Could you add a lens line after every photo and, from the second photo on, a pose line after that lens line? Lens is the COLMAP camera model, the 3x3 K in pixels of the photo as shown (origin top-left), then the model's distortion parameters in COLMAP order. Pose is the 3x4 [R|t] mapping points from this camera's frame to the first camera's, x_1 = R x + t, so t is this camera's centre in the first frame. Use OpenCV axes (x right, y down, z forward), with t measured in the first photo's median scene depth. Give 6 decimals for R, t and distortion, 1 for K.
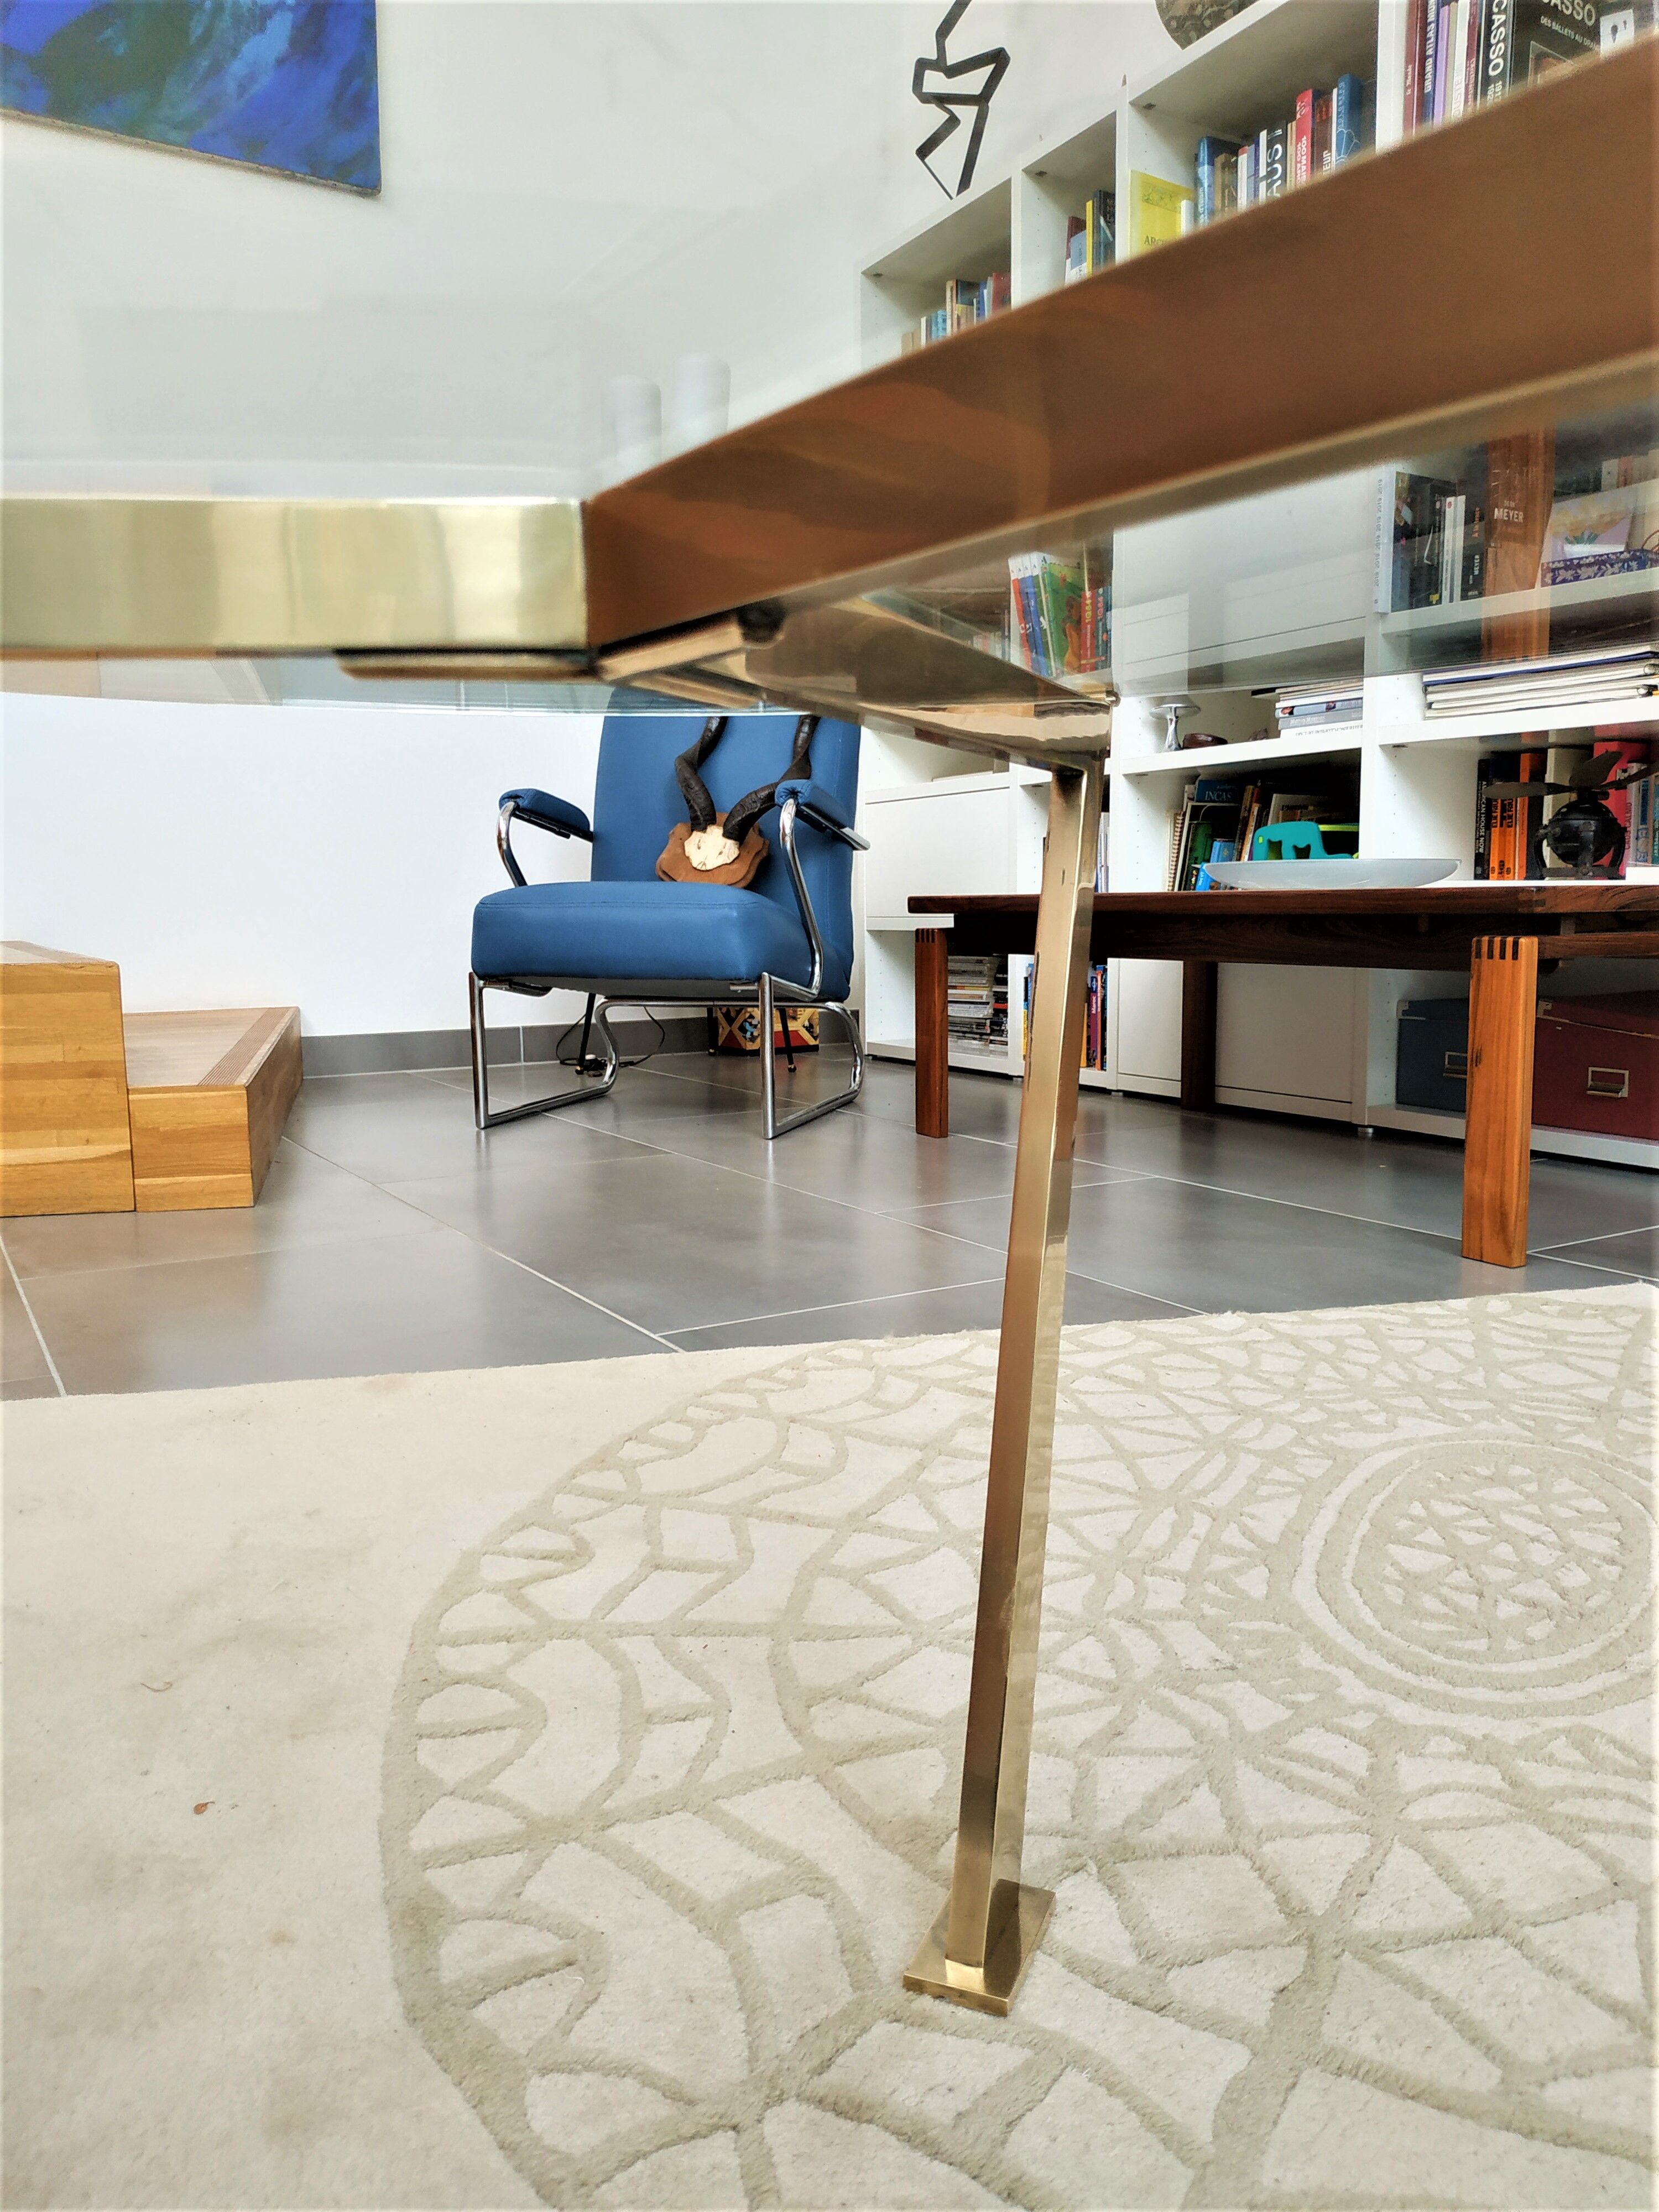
lens RADIAL K [[1602.7, 0, 829.5], [0, 1602.7, 1106.0], [0, 0, 1]] dist [0.033936, -0.095404]
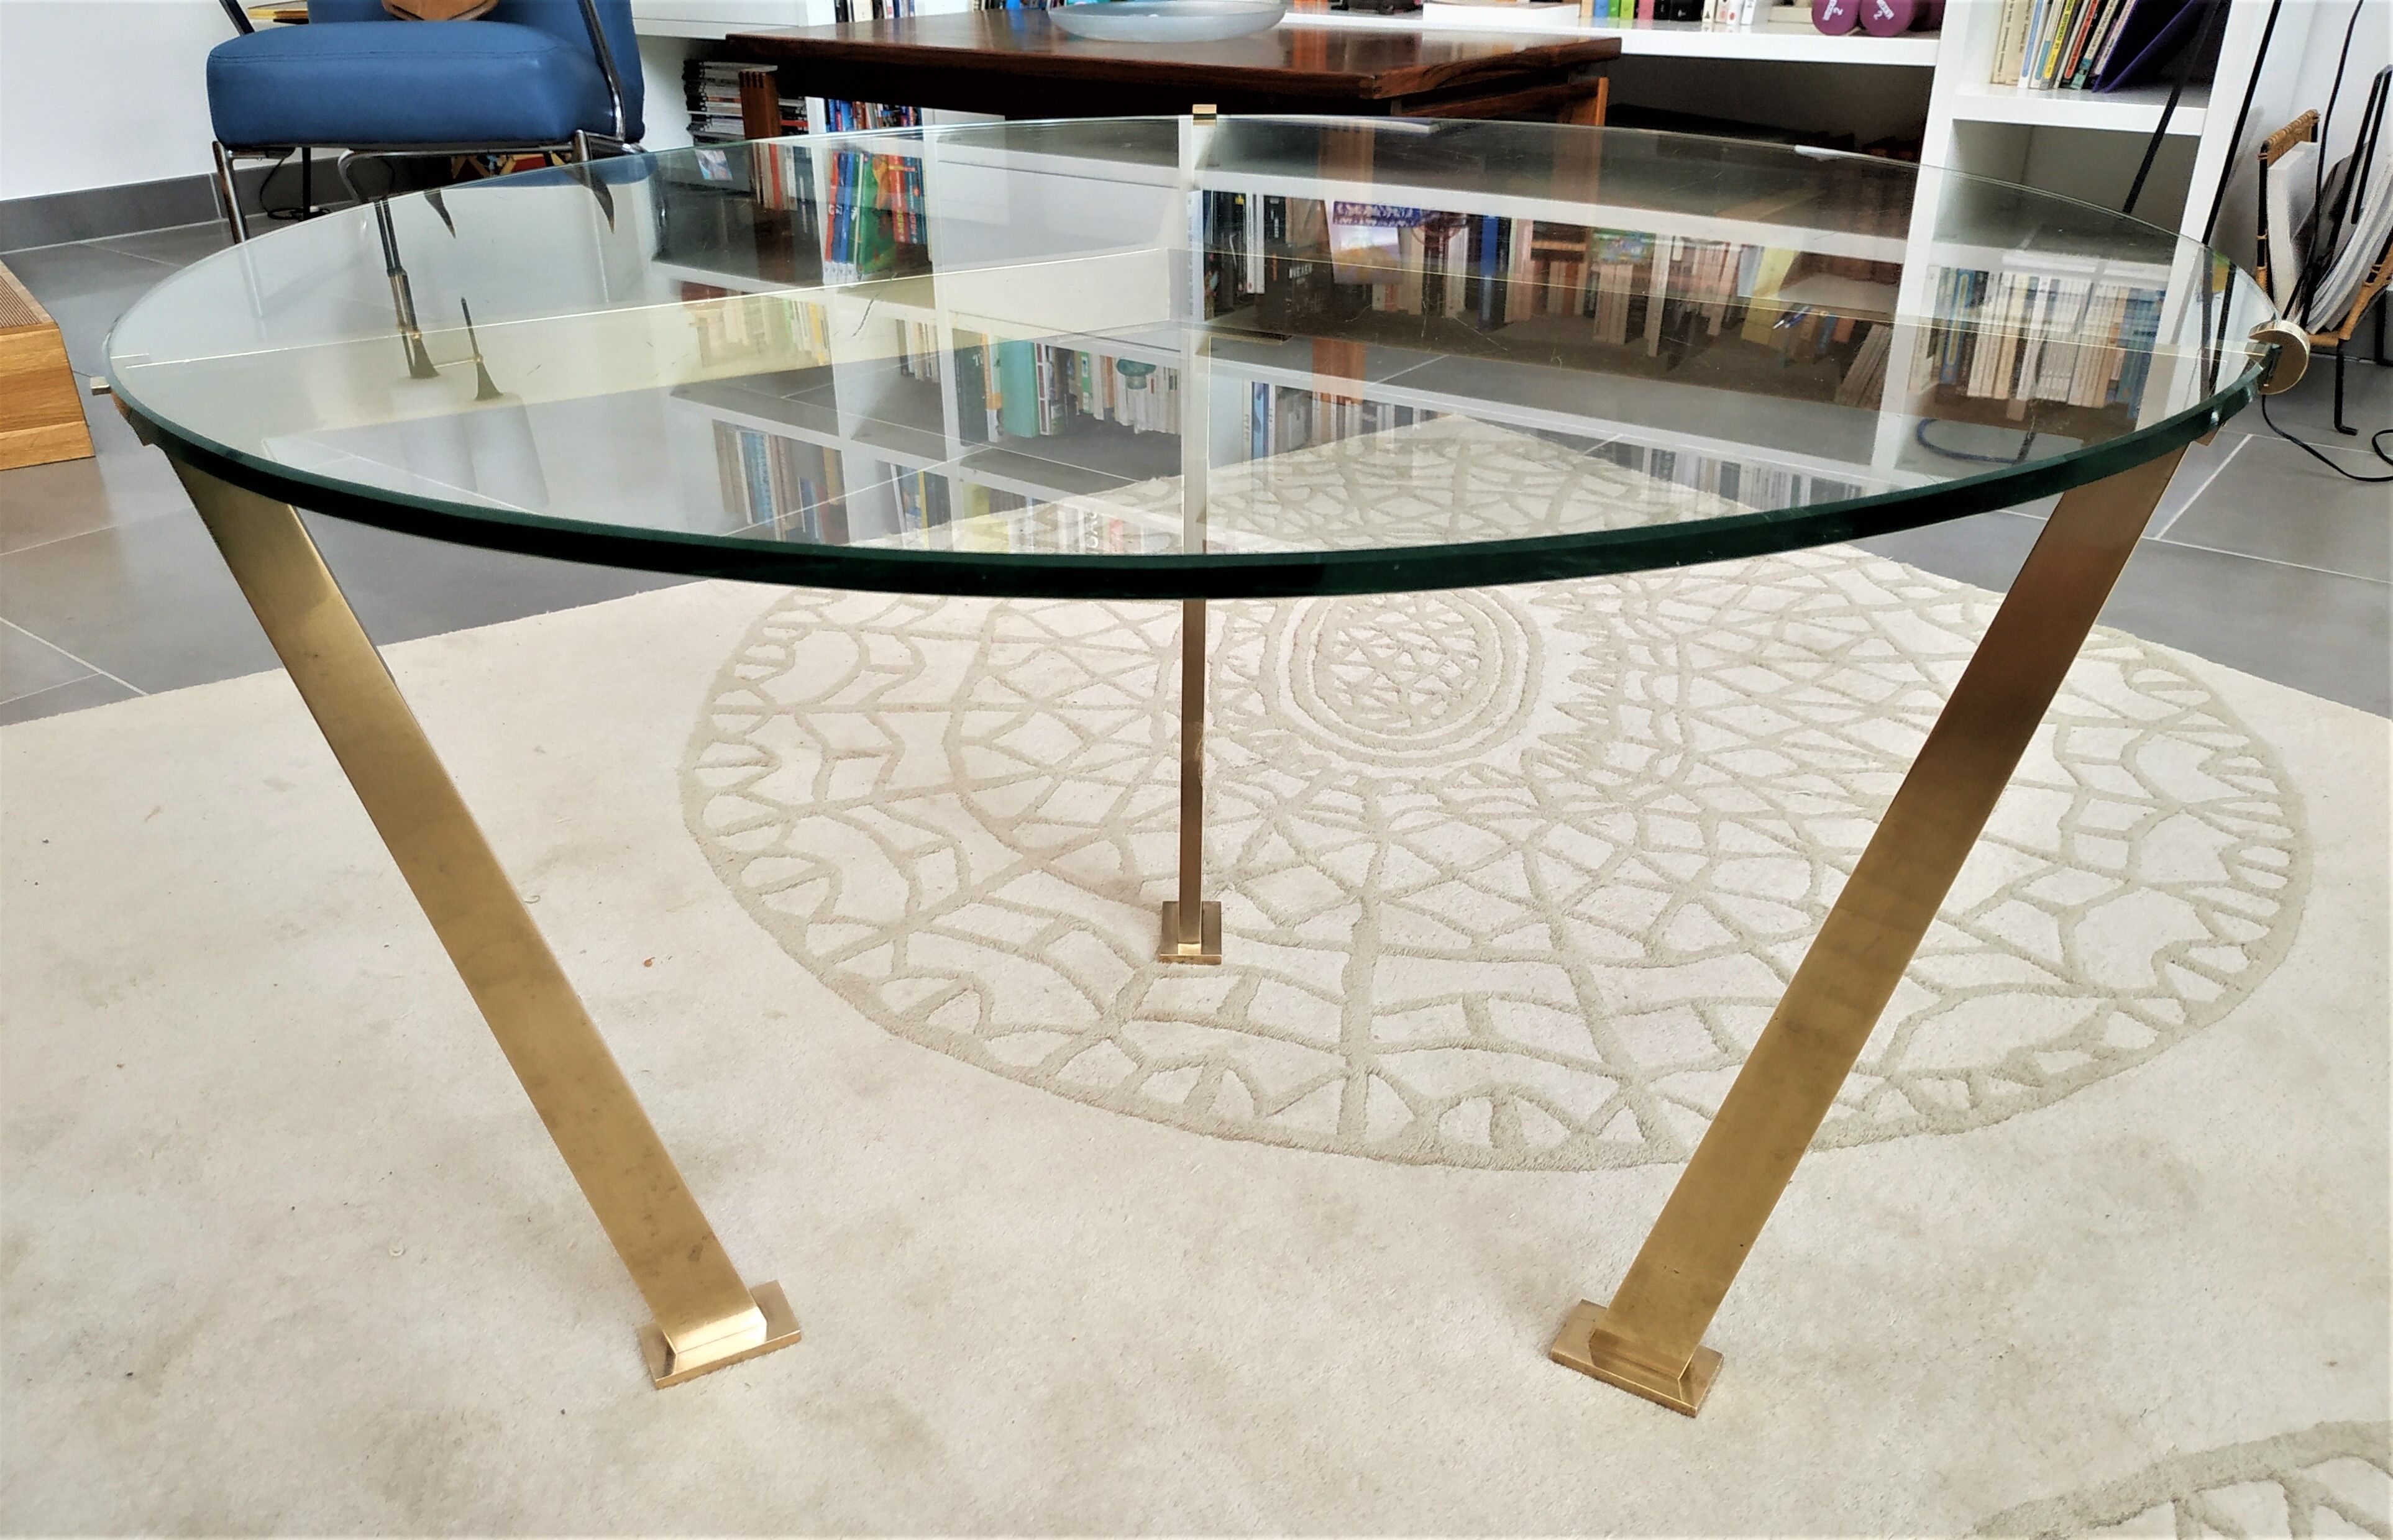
lens RADIAL K [[1803.2, 0, 1158.1], [0, 1803.2, 769.3], [0, 0, 1]] dist [0.100750, -0.237333]
pose [[0.936069, -0.155163, 0.315753, -0.301774], [0.046434, 0.944127, 0.326294, -0.162483], [-0.348739, -0.290772, 0.890973, -0.386107]]
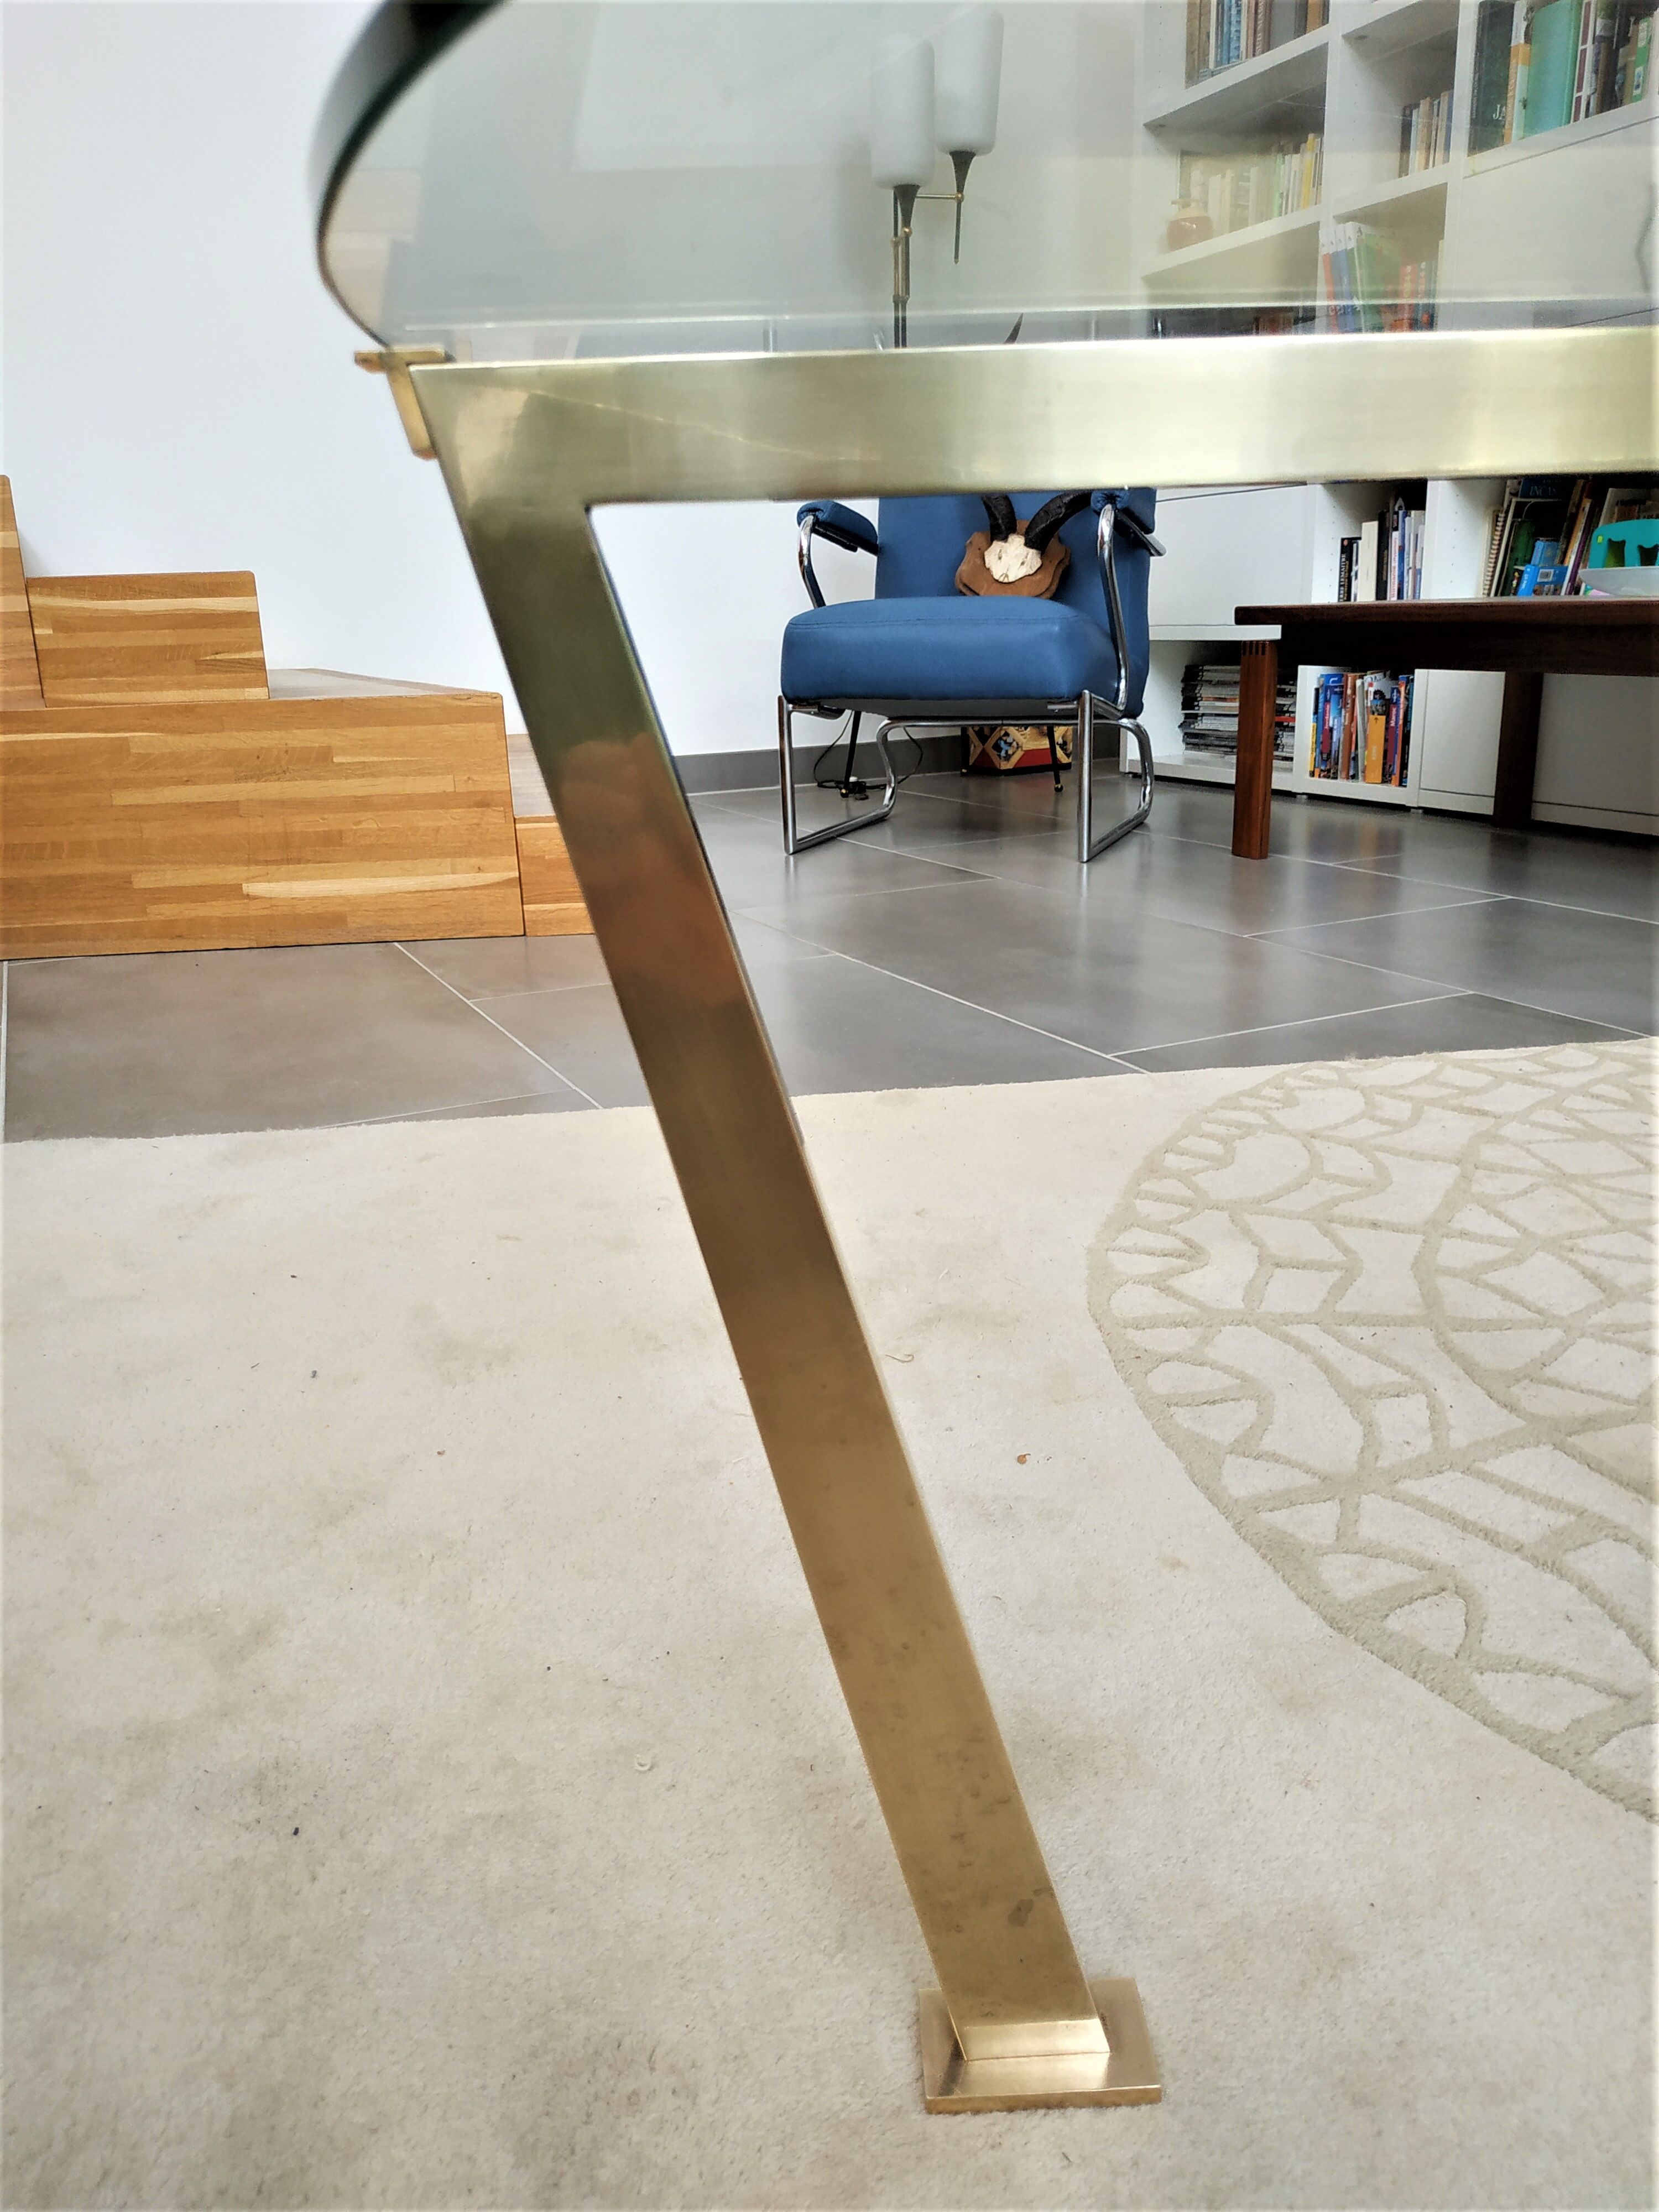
lens RADIAL K [[1602.7, 0, 829.5], [0, 1602.7, 1106.0], [0, 0, 1]] dist [0.033936, -0.095404]
pose [[0.996305, 0.006094, -0.085664, -0.288713], [0.008872, 0.984840, 0.173237, -0.010664], [0.085421, -0.173357, 0.981148, -0.071948]]
